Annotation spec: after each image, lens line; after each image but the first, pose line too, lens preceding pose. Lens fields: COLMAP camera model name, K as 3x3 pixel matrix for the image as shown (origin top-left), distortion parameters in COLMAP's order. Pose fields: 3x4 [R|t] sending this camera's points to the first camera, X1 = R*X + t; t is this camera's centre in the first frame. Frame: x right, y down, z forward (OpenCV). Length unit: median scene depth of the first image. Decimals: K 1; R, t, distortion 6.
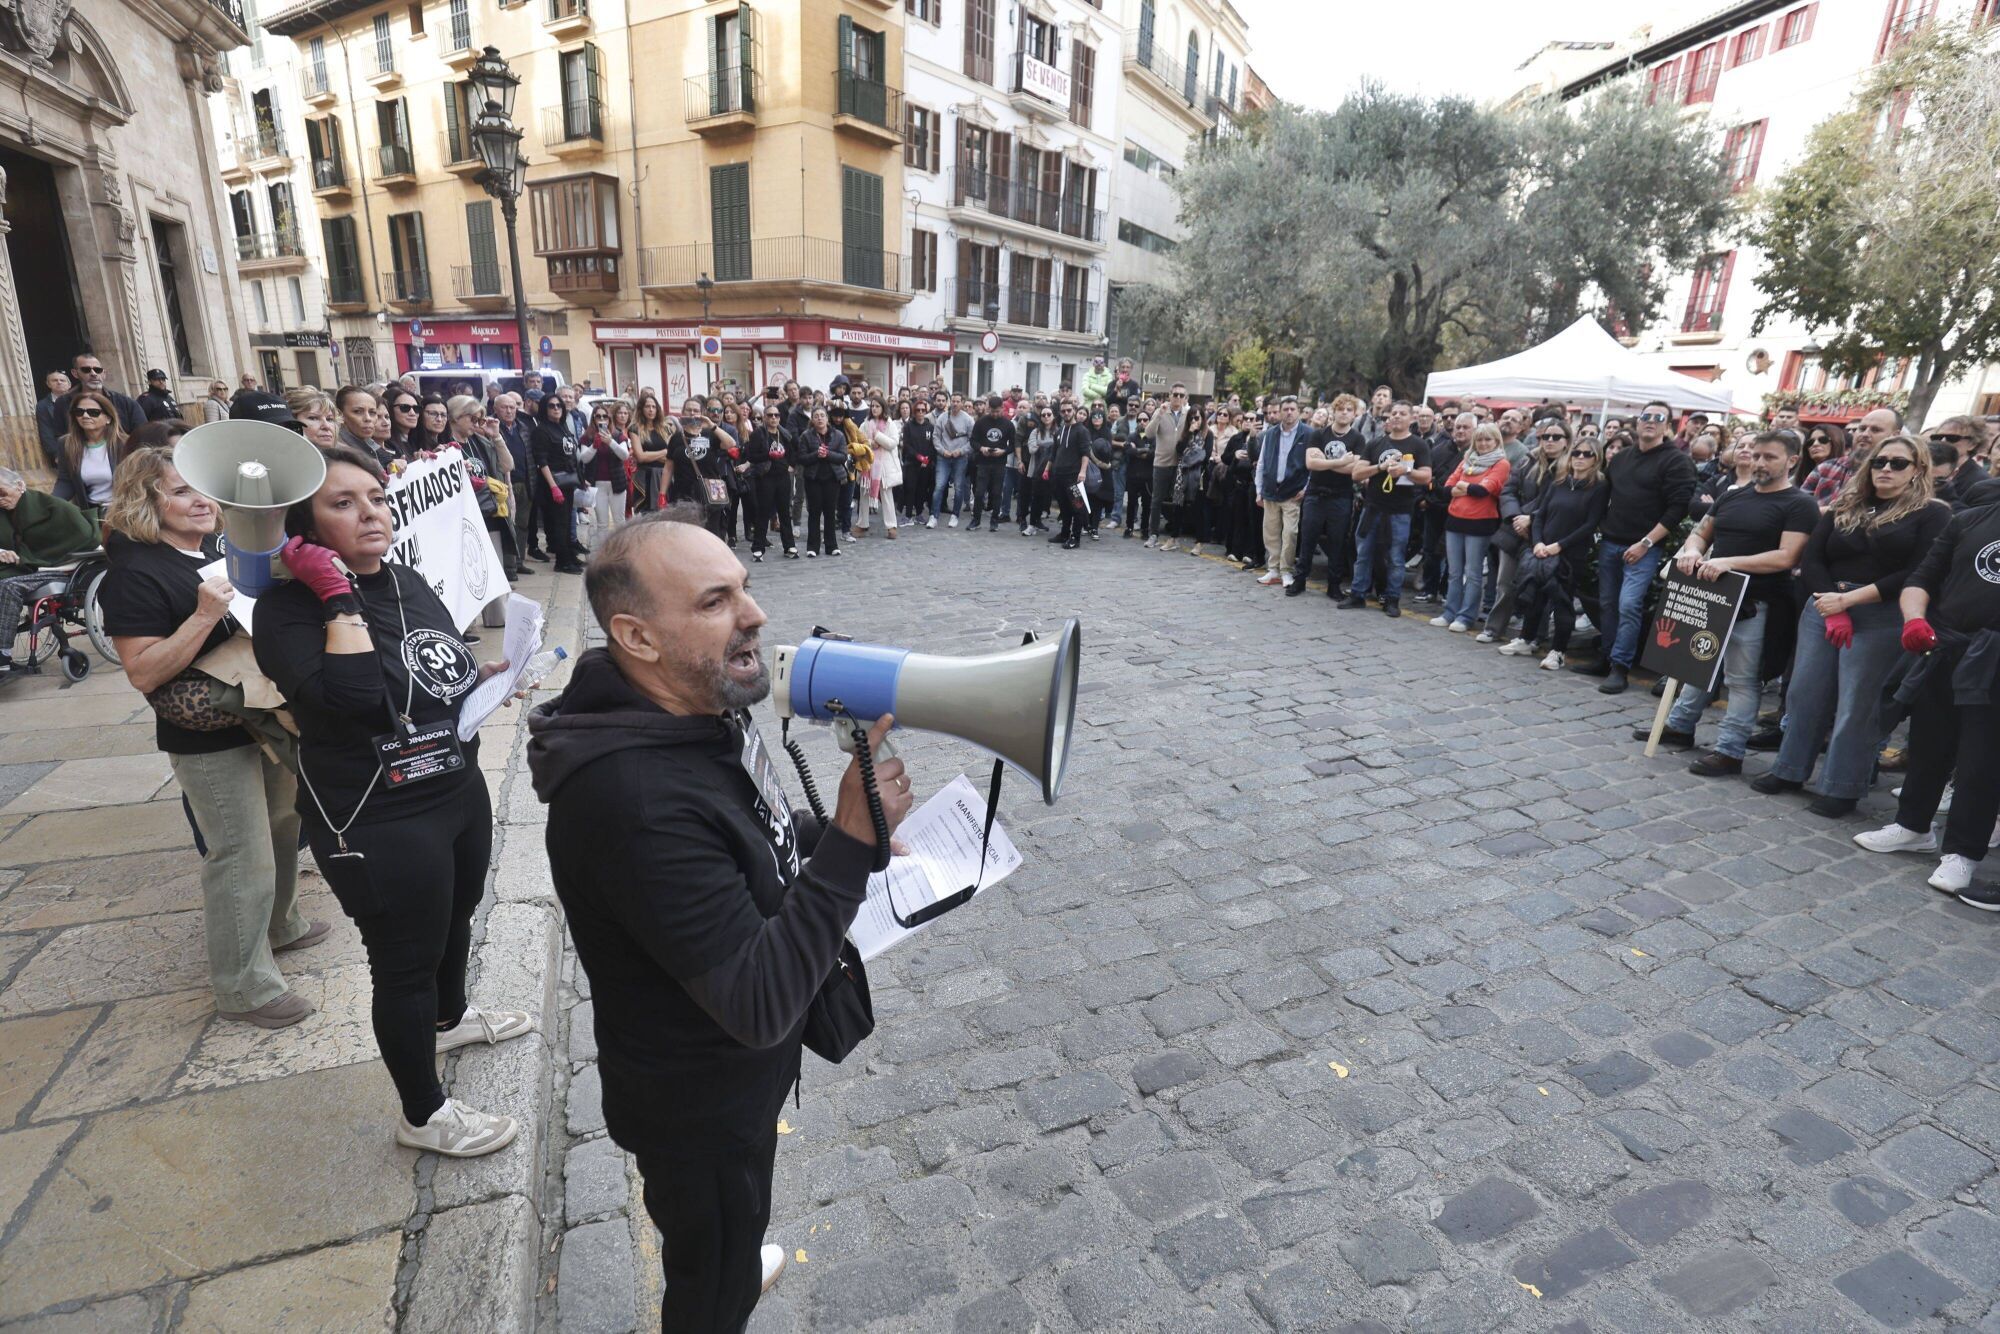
lens RADIAL K [[972.9, 0, 1000.0], [0, 972.9, 667.0], [0, 0, 1]] dist [-0.000659, 0.000104]
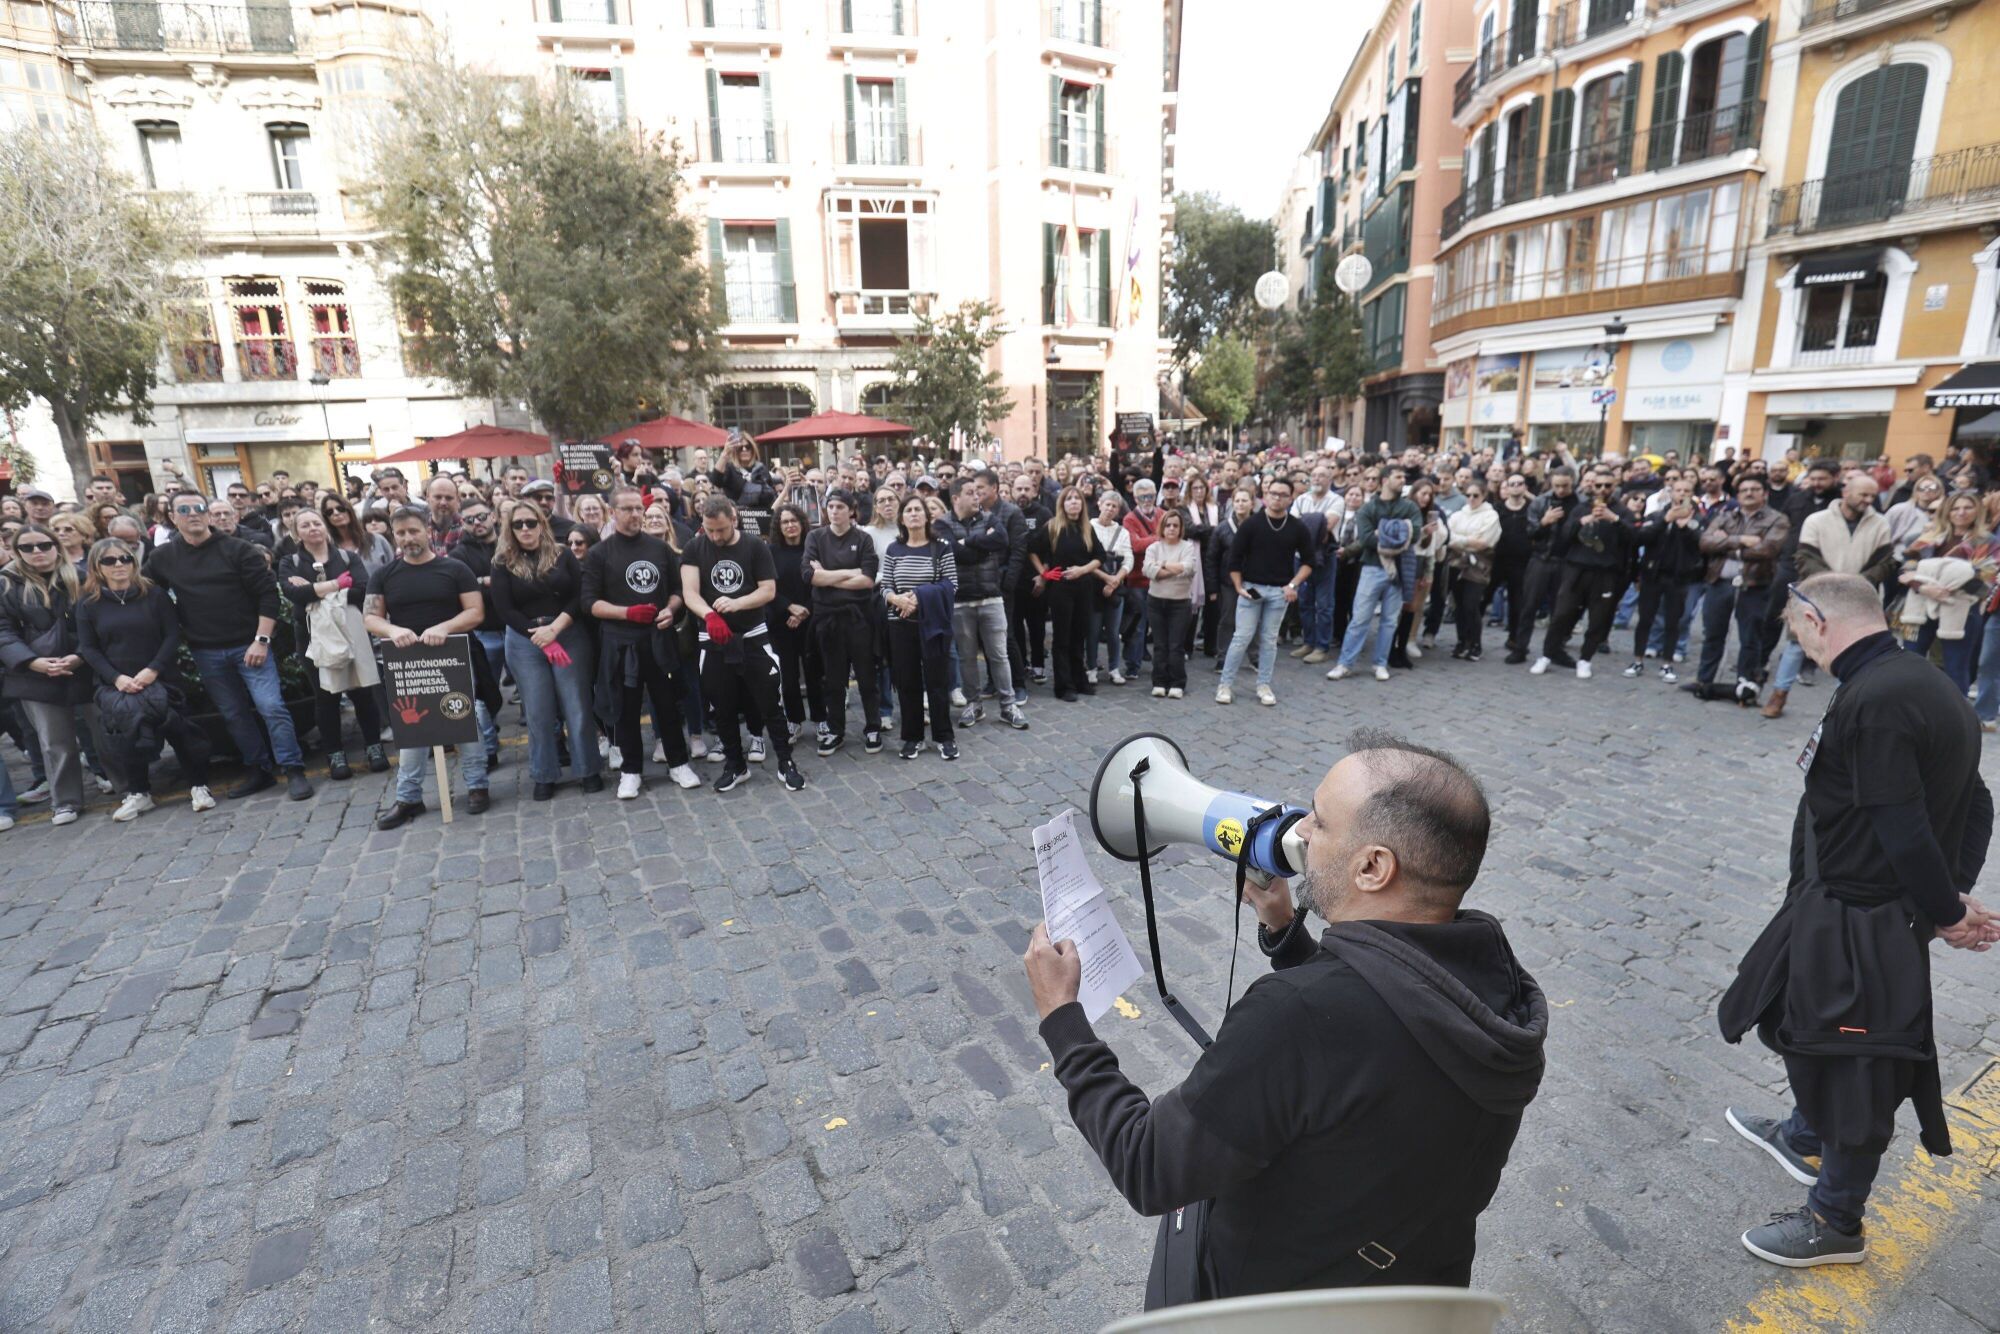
lens RADIAL K [[973.0, 0, 1000.0], [0, 973.0, 667.0], [0, 0, 1]] dist [-0.016289, 0.000111]
pose [[-0.116620, -0.272796, 0.954978, -0.393125], [0.295500, 0.908462, 0.295594, -0.218127], [-0.948198, 0.316668, -0.025334, 0.480503]]
